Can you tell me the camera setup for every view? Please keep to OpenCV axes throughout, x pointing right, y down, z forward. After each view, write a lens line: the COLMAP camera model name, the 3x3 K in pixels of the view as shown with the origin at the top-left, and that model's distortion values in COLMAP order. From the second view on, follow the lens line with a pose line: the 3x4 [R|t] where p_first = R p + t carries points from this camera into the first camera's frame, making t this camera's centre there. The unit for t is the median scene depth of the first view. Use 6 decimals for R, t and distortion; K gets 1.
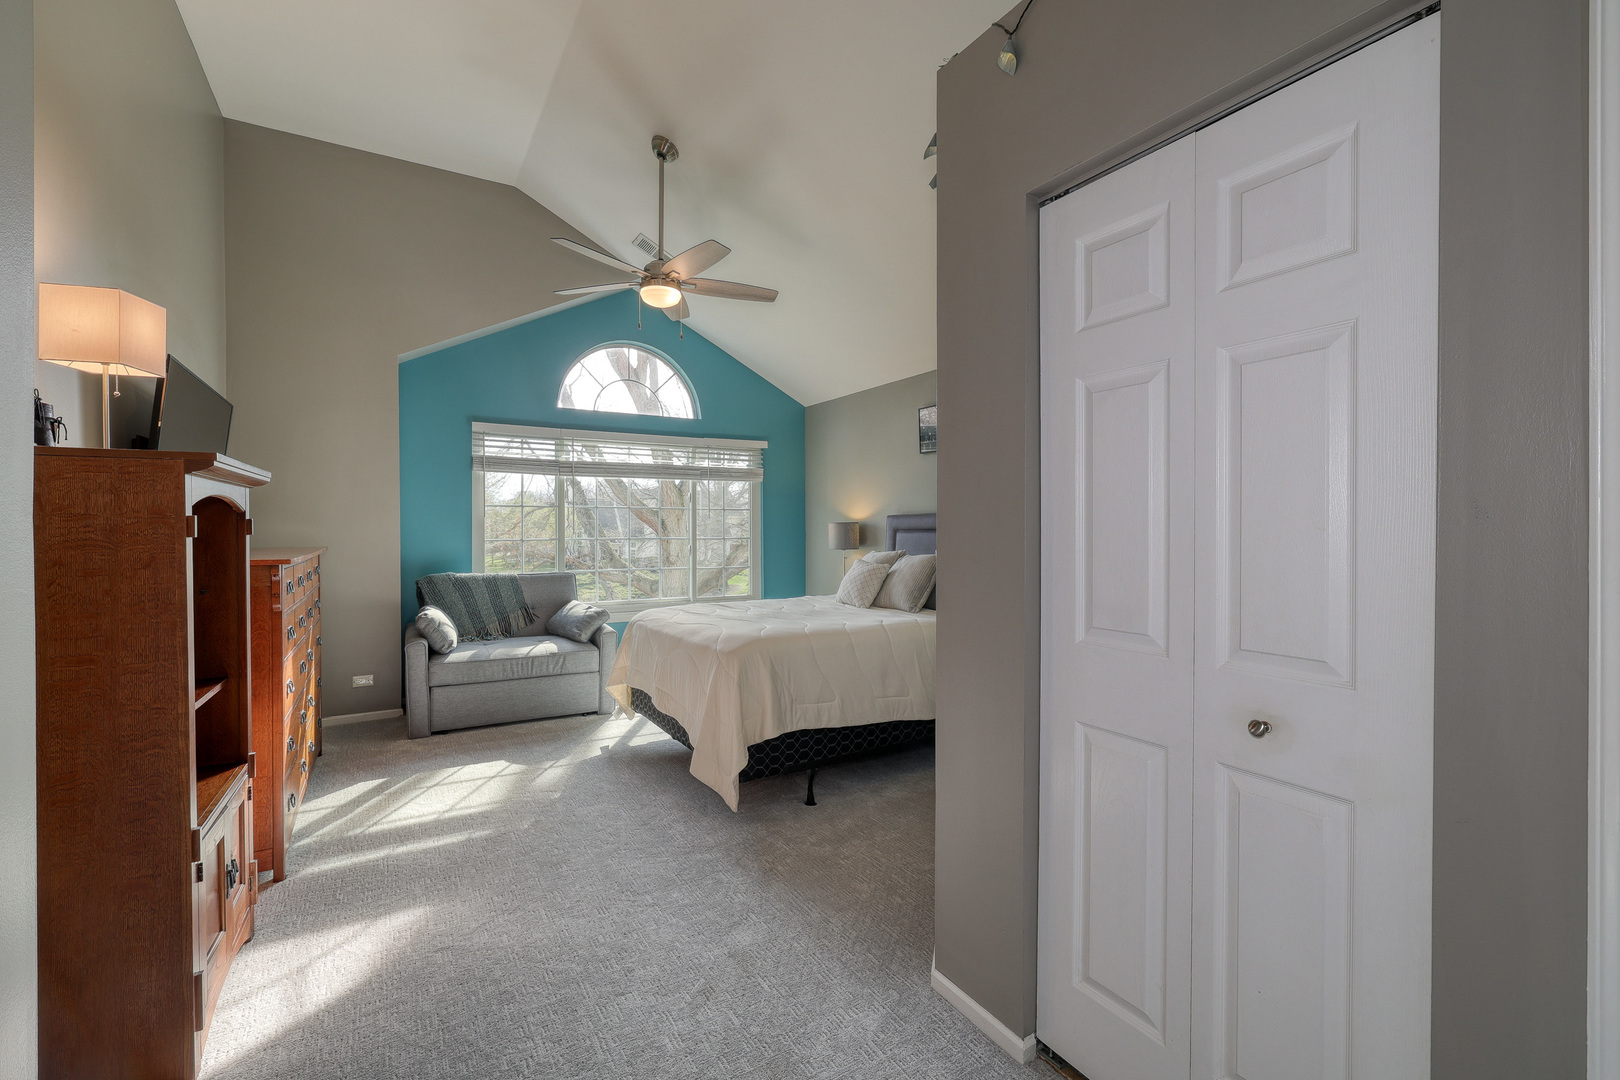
lens RADIAL K [[675.8, 0, 810.0], [0, 675.8, 540.0], [0, 0, 1]] dist [0.000820, -0.000019]
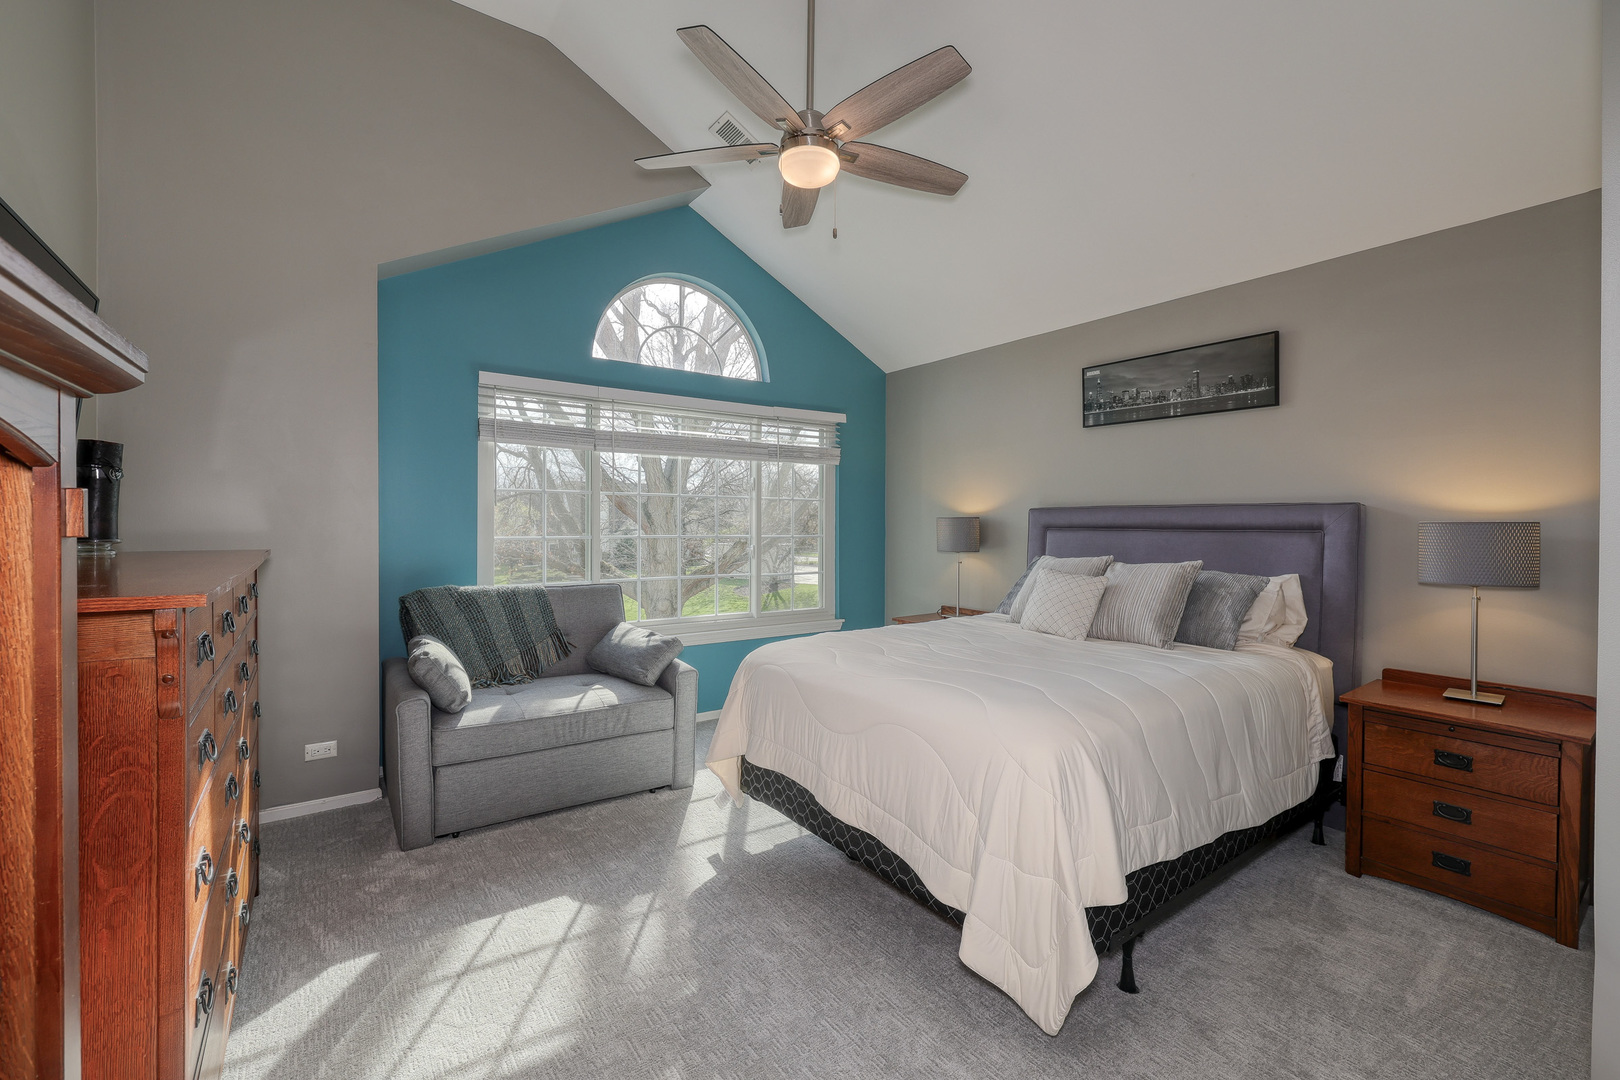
lens RADIAL K [[690.7, 0, 816.1], [0, 690.7, 534.1], [0, 0, 1]] dist [-0.000728, 0.000312]
pose [[0.997742, 0.005148, 0.066971, -0.211479], [-0.004962, 0.999983, -0.002941, -0.003739], [-0.066985, 0.002602, 0.997751, 0.276028]]
